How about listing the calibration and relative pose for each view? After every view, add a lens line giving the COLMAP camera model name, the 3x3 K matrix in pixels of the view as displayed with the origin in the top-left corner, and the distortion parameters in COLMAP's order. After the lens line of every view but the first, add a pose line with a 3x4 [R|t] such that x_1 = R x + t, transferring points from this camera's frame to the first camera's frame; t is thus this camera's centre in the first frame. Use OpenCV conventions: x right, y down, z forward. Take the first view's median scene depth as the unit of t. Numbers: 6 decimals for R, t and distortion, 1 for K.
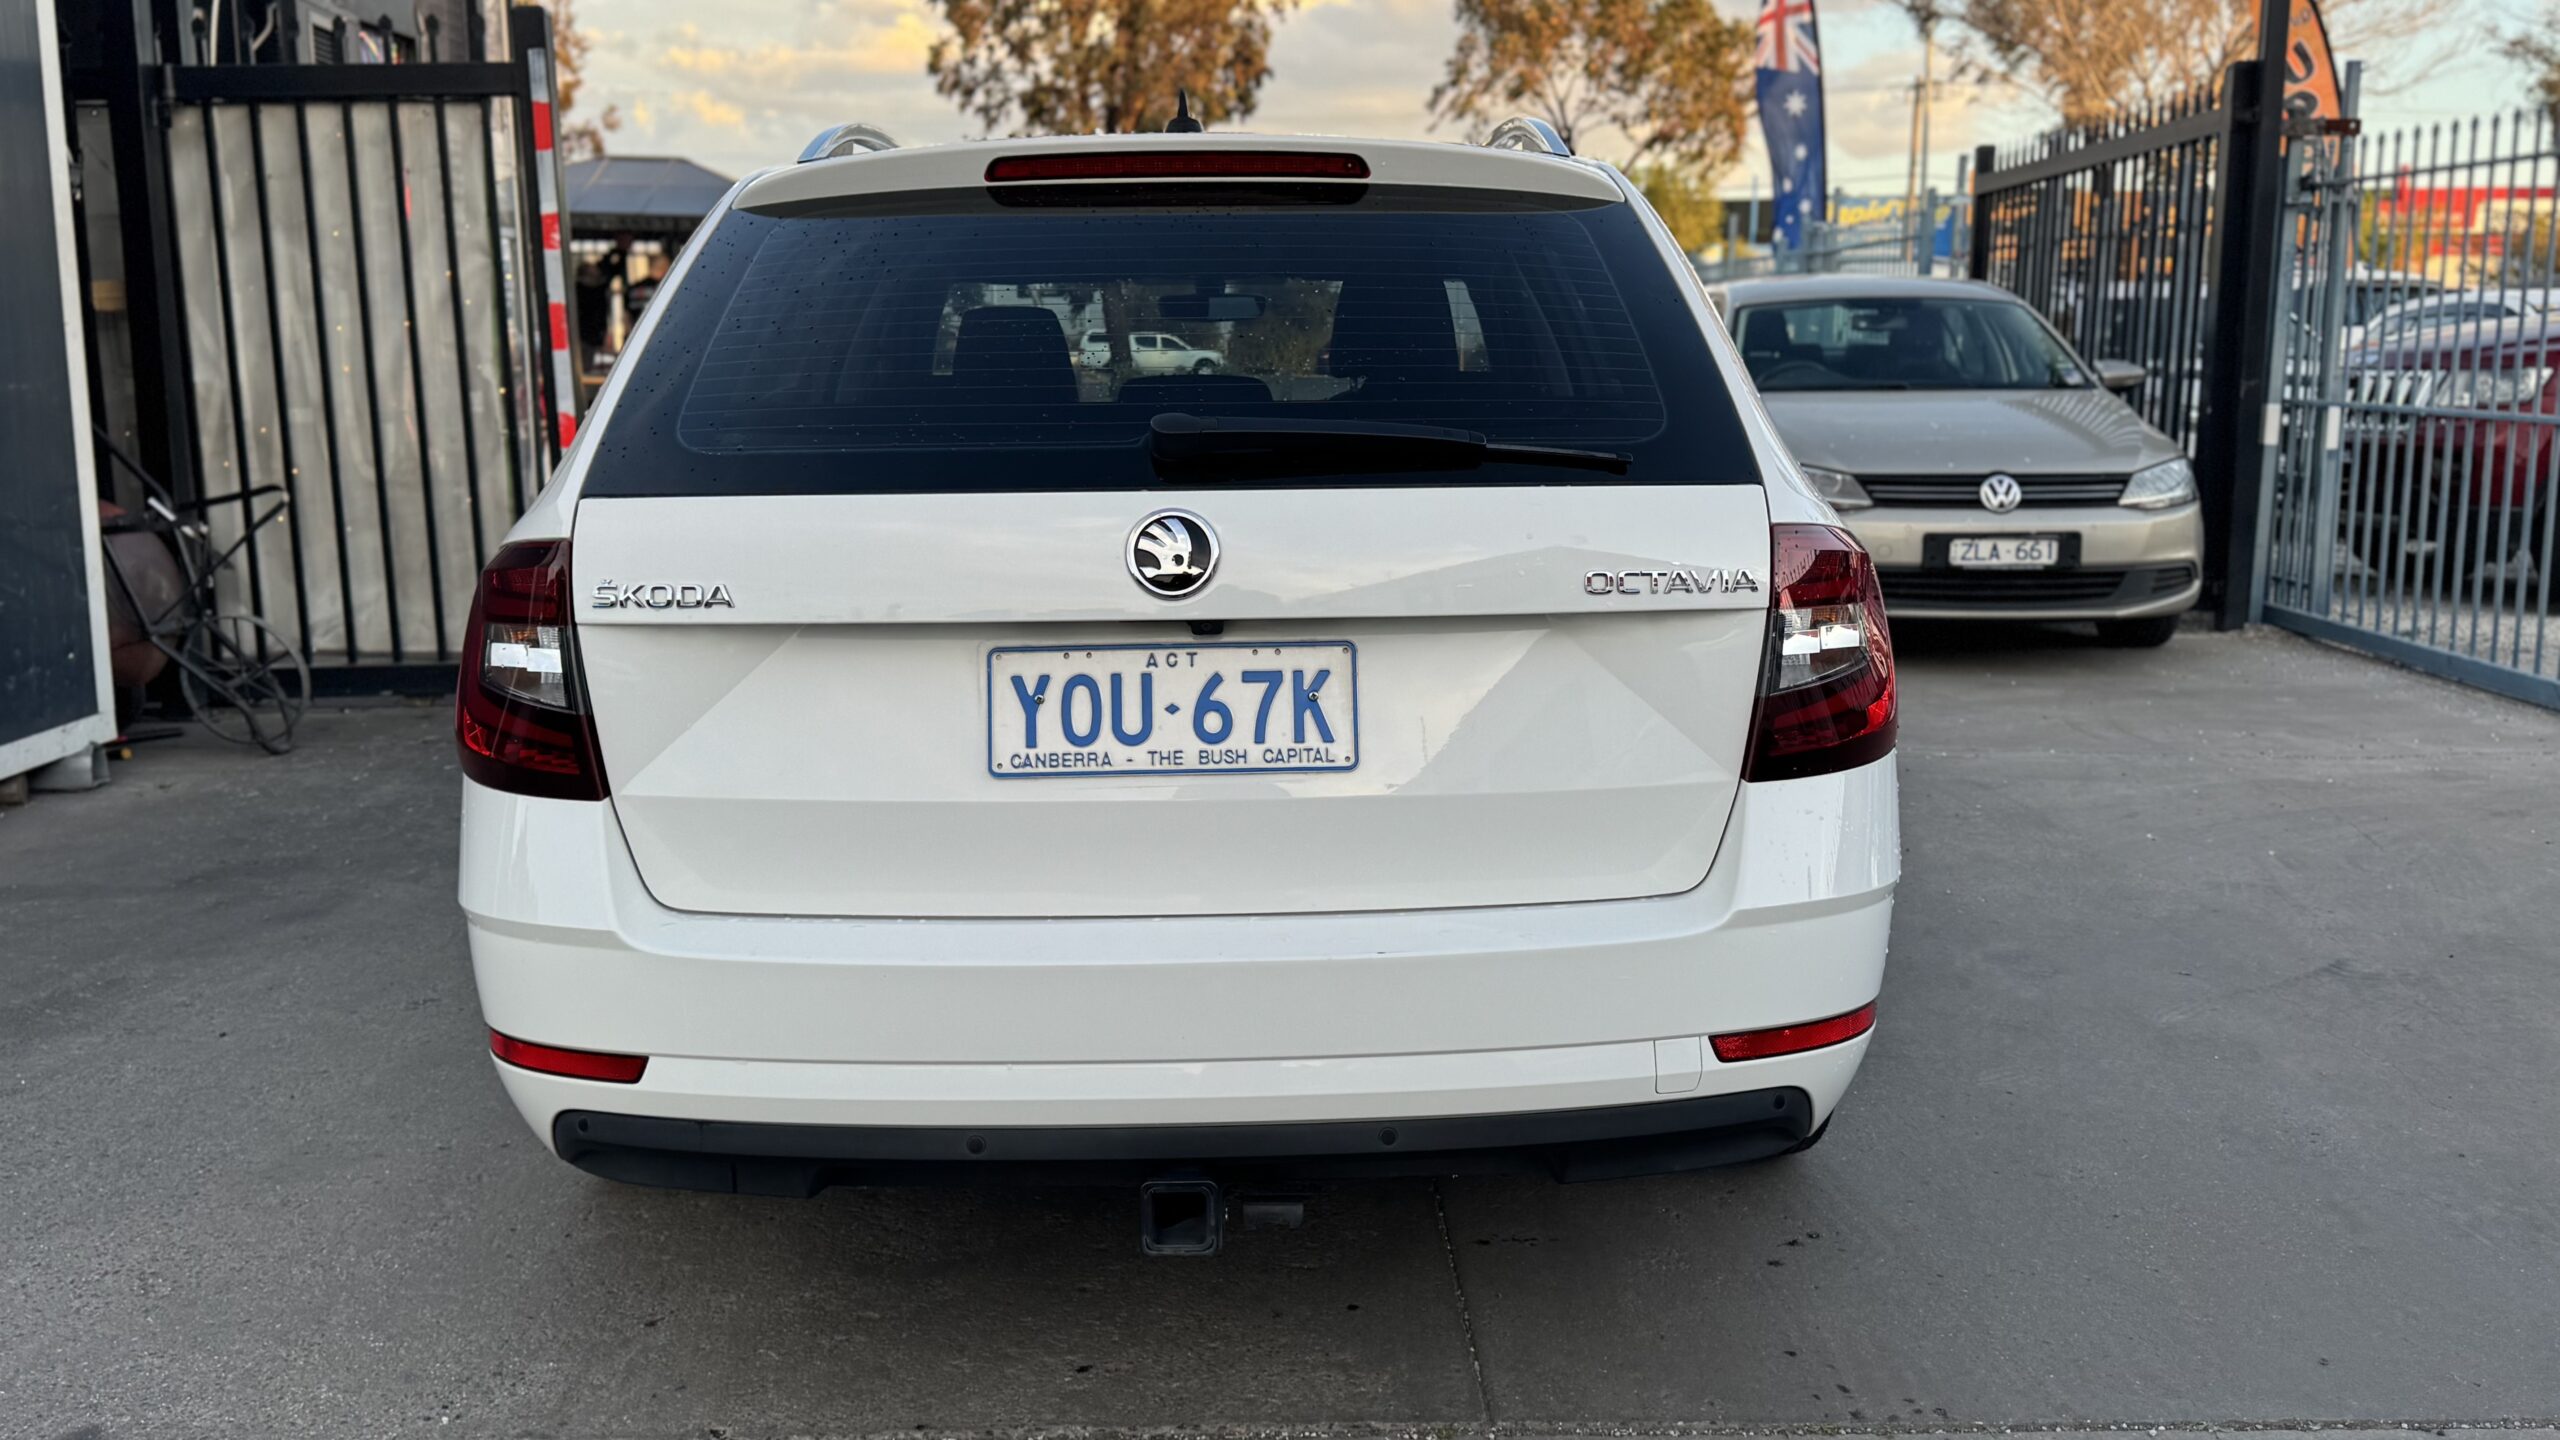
lens RADIAL K [[2198.2, 0, 1283.3], [0, 2198.2, 699.1], [0, 0, 1]] dist [0.130943, -0.223962]
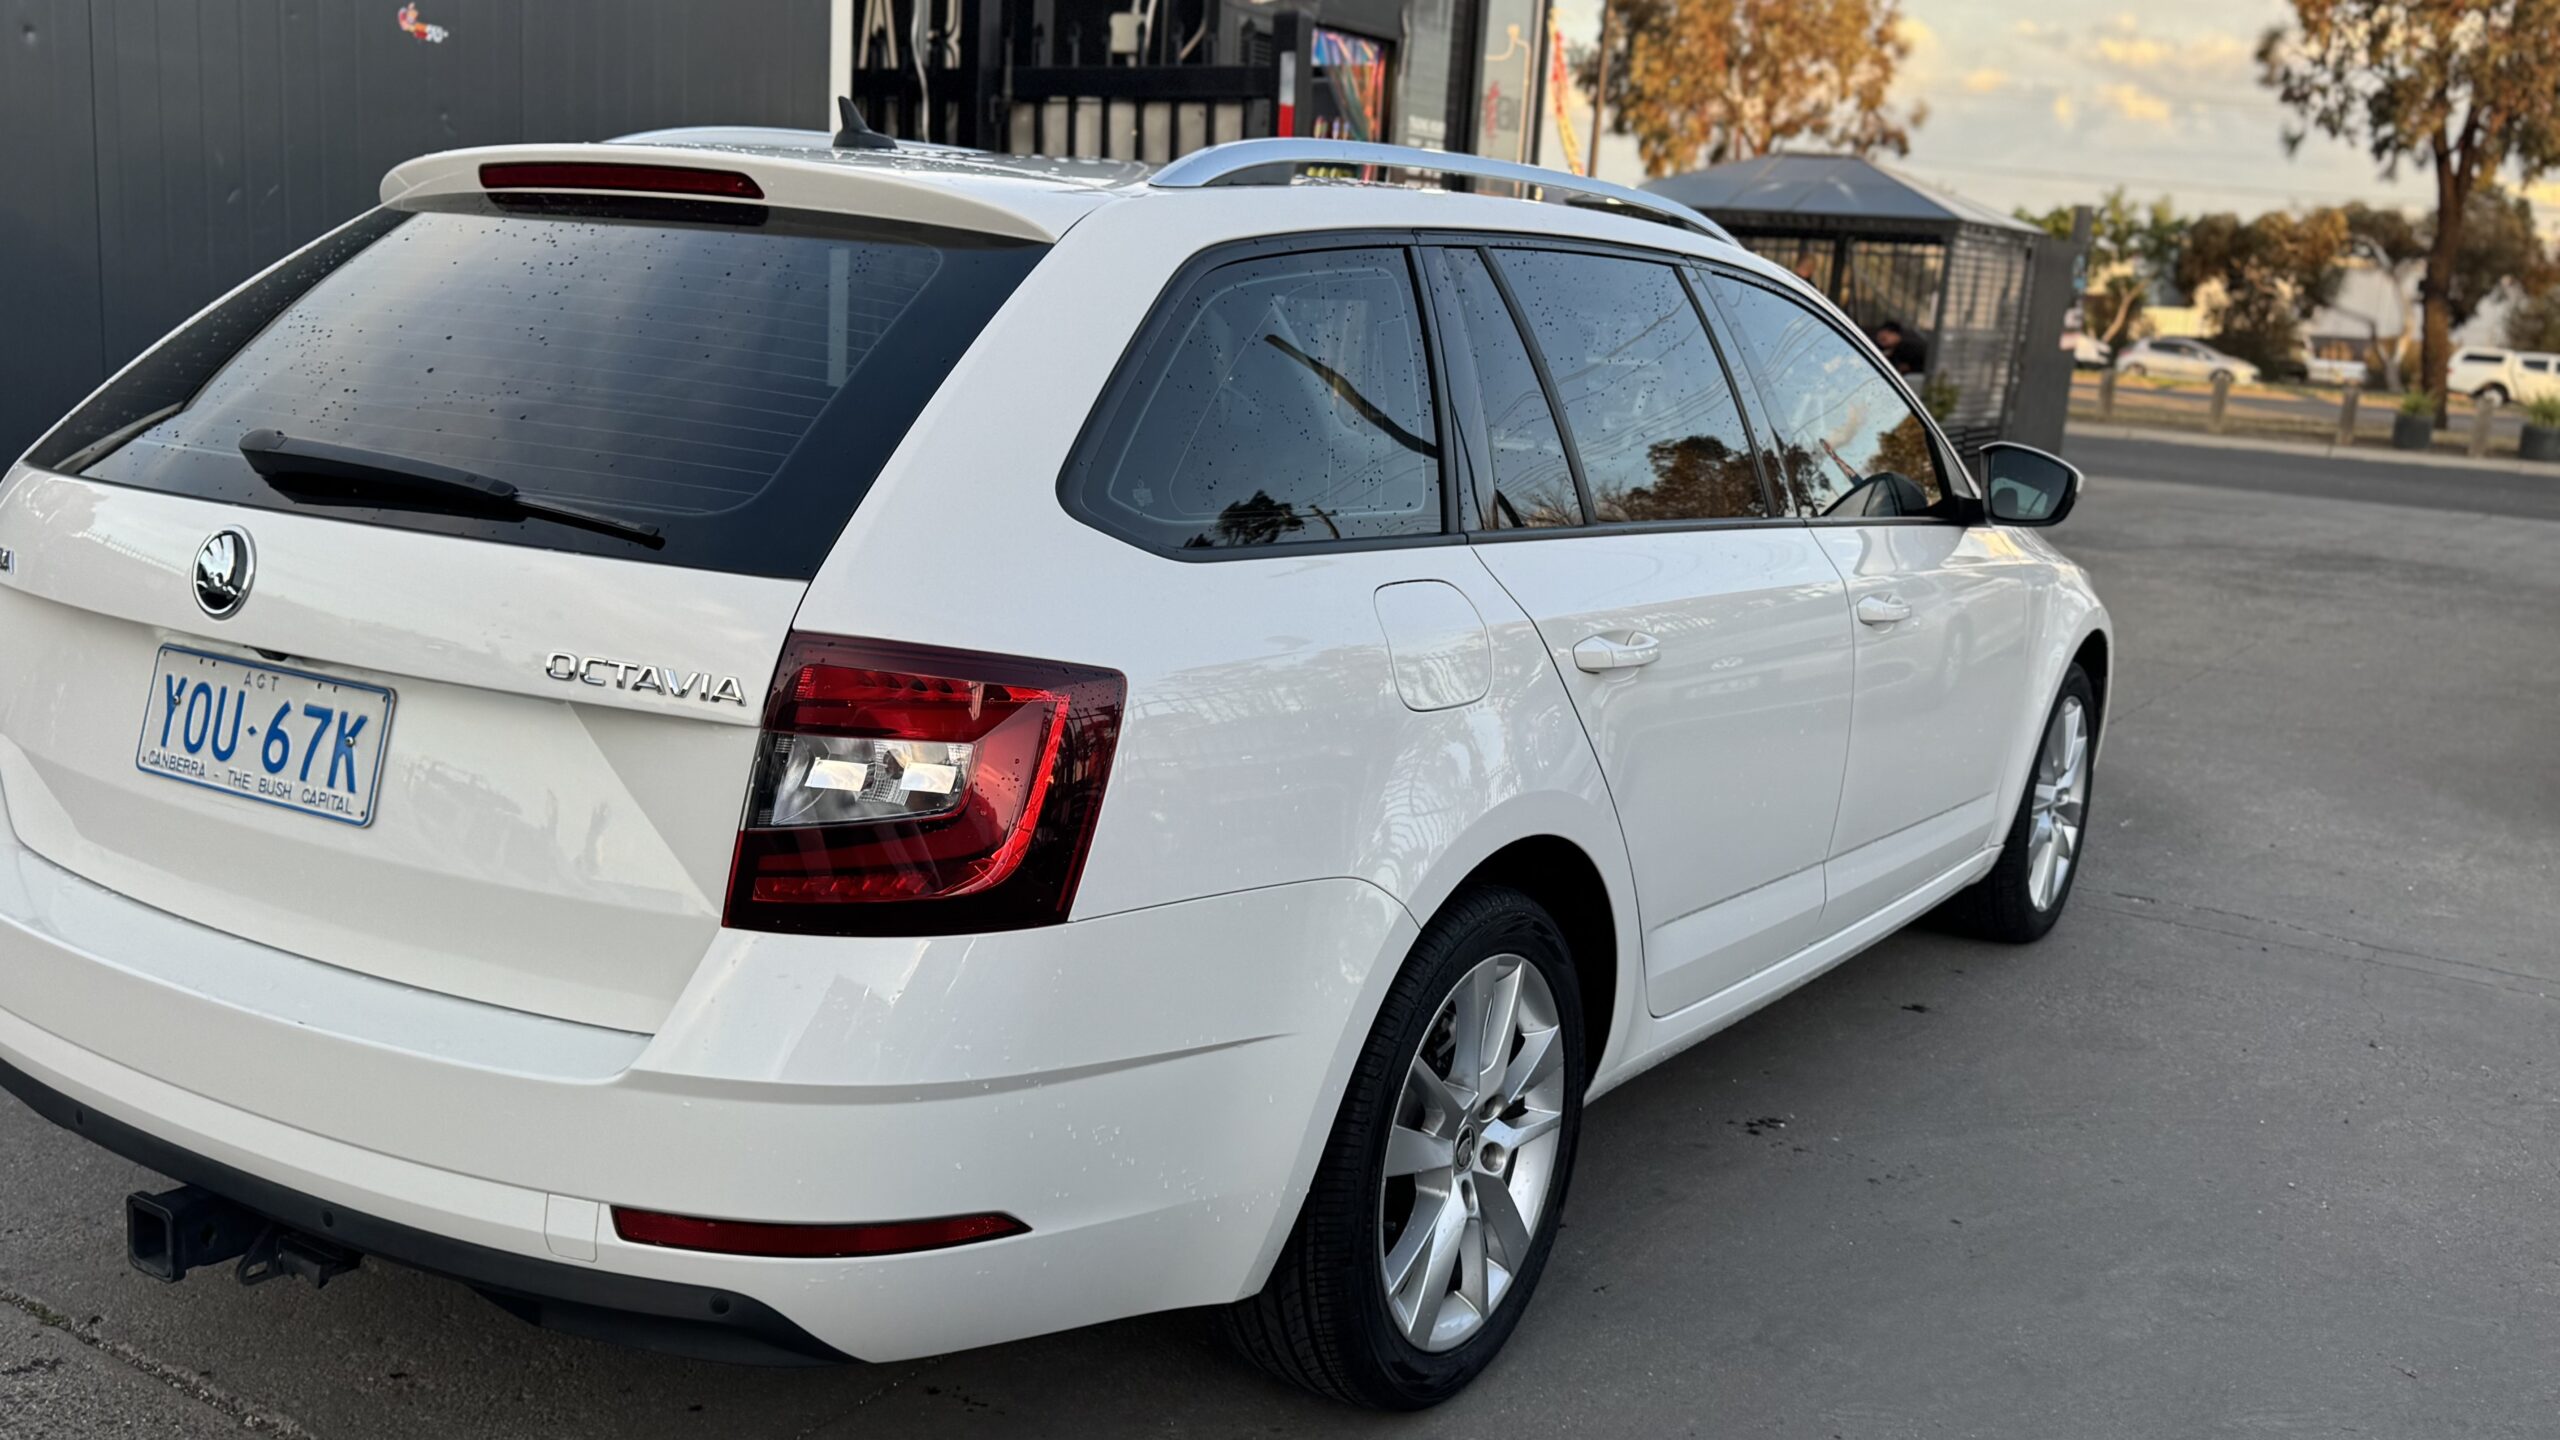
lens RADIAL K [[2244.9, 0, 1336.2], [0, 2244.9, 719.9], [0, 0, 1]] dist [0.120970, -0.247511]
pose [[0.837852, 0.156624, -0.522947, 0.875030], [-0.153351, 0.986912, 0.049888, -0.124019], [0.523916, 0.038395, 0.850904, 0.391221]]
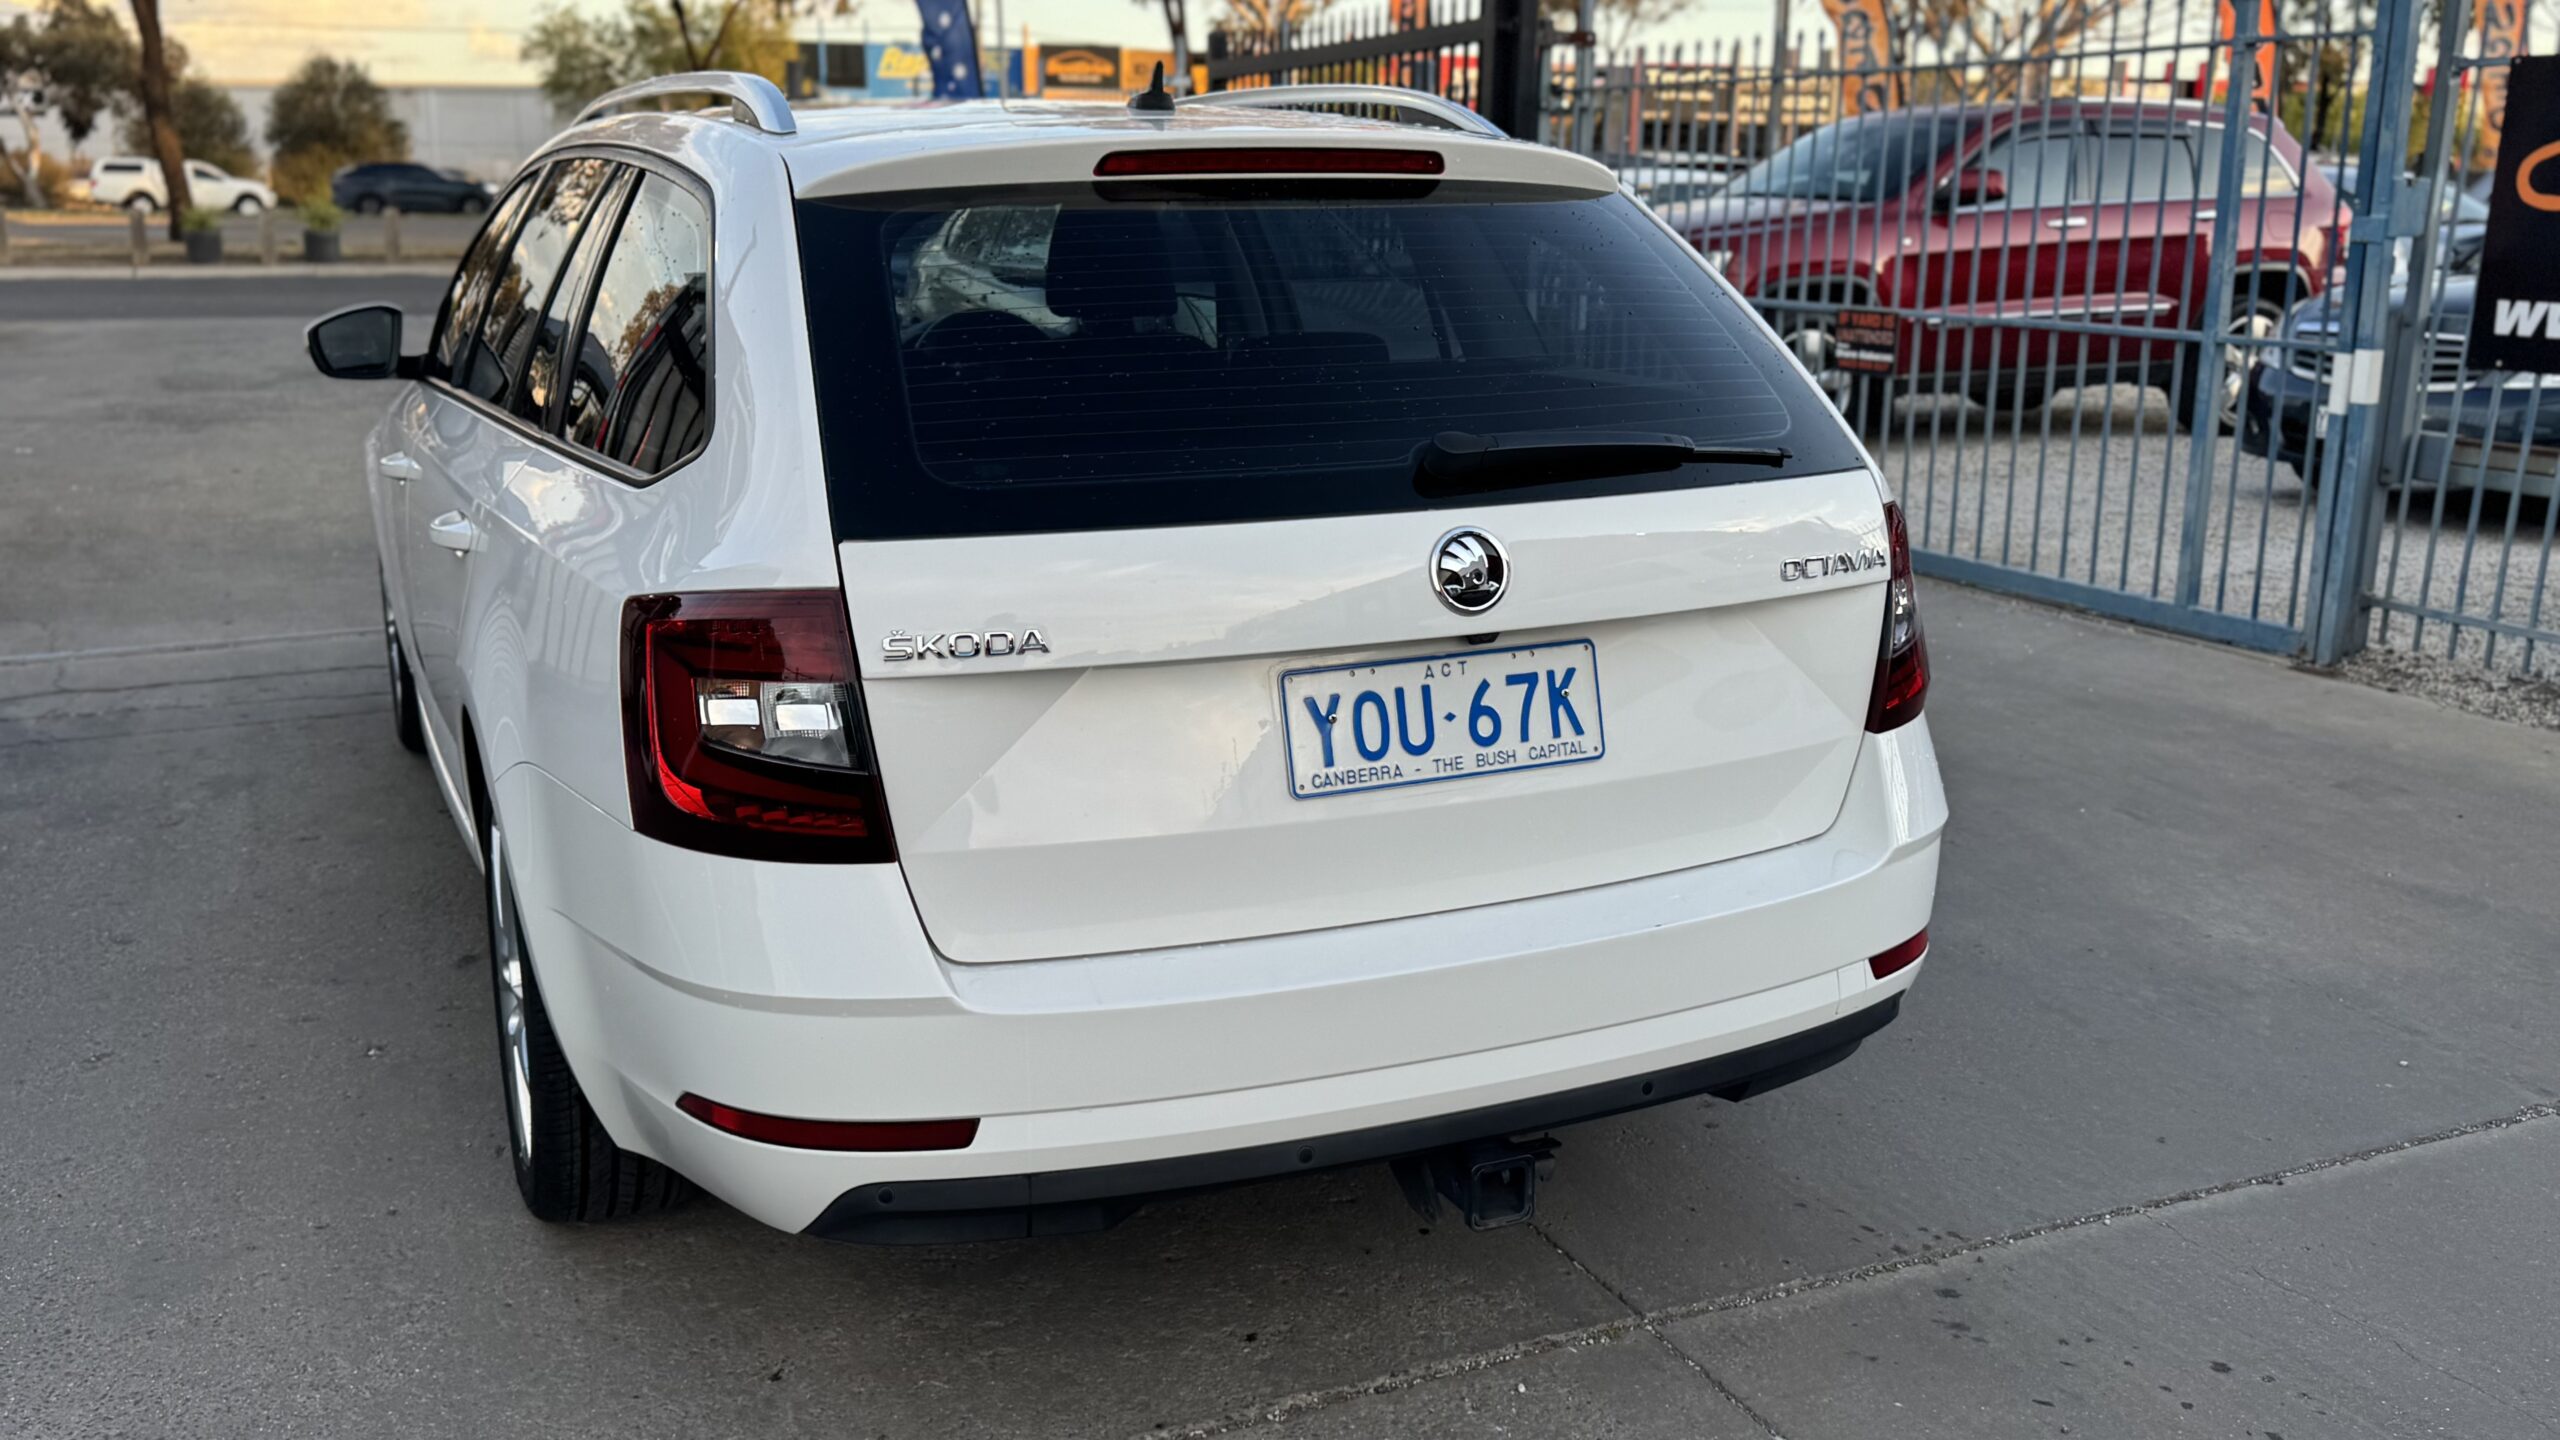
lens RADIAL K [[2135.9, 0, 1280.0], [0, 2135.9, 720.0], [0, 0, 1]] dist [0.109879, -0.172172]
pose [[0.922137, -0.086371, 0.377100, -0.503917], [0.055100, 0.994144, 0.092961, -0.092121], [-0.382920, -0.064944, 0.921496, 0.098643]]
